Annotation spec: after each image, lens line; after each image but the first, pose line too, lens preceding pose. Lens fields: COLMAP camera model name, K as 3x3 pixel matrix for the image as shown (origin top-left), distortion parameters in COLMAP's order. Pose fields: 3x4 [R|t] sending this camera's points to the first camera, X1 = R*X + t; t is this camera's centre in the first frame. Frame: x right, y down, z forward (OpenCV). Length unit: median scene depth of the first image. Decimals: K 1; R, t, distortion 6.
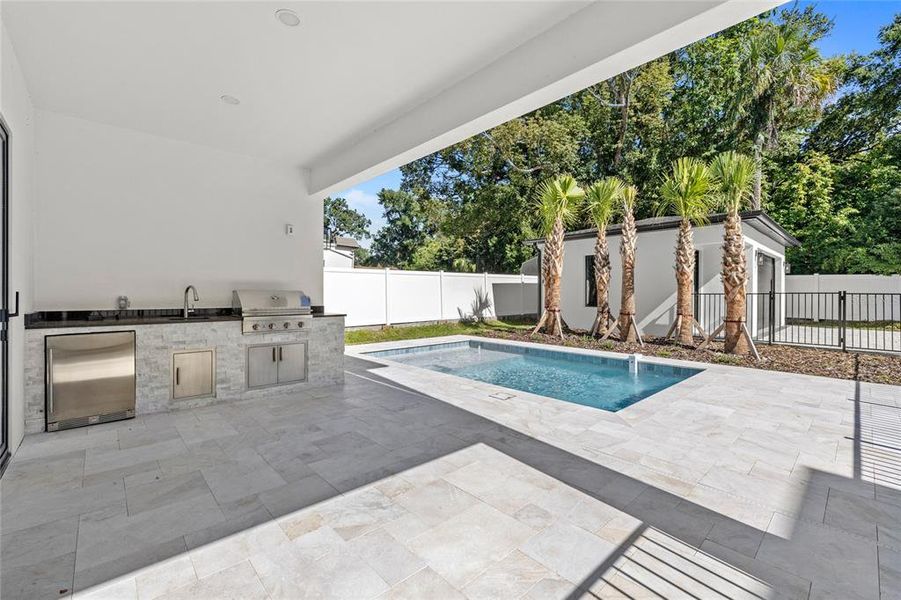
lens RADIAL K [[373.5, 0, 446.9], [0, 373.5, 298.3], [0, 0, 1]] dist [-0.000512, 0.000406]
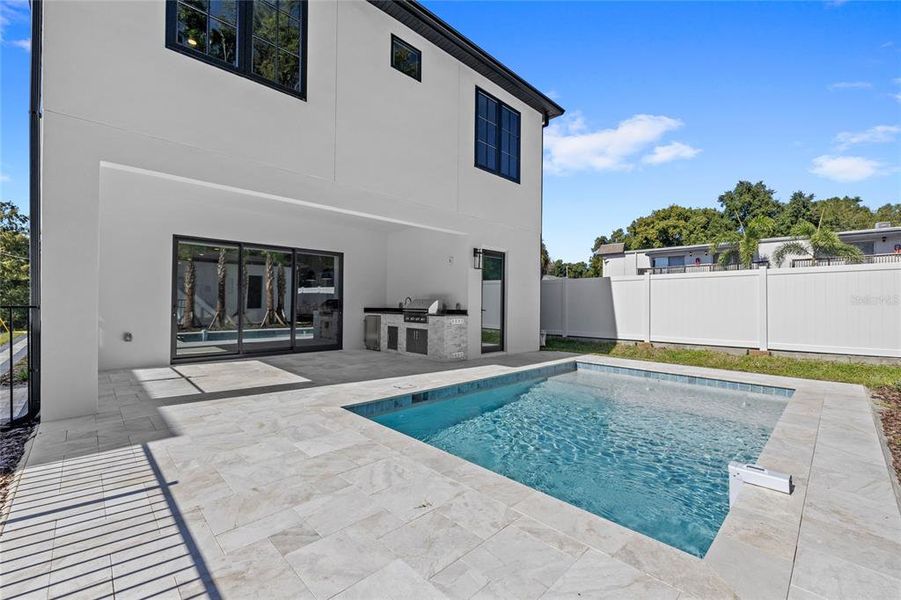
lens RADIAL K [[390.6, 0, 451.2], [0, 390.6, 299.4], [0, 0, 1]] dist [0.001570, -0.000502]
pose [[0.030340, -0.009781, -0.999492, 1.996005], [-0.022171, 0.999700, -0.010456, 0.005737], [0.999294, 0.022477, 0.030114, 1.620899]]
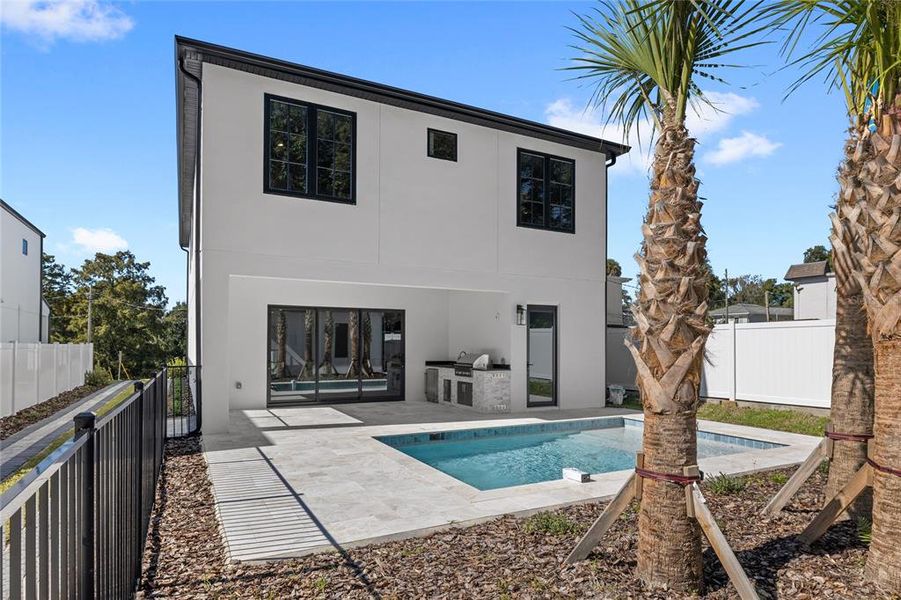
lens RADIAL K [[541.6, 0, 444.5], [0, 541.6, 338.1], [0, 0, 1]] dist [-0.006742, 0.000288]
pose [[-0.266472, -0.012291, -0.963764, 3.145442], [-0.014284, 0.999859, -0.008802, -0.098282], [0.963737, 0.011421, -0.266610, 2.367752]]
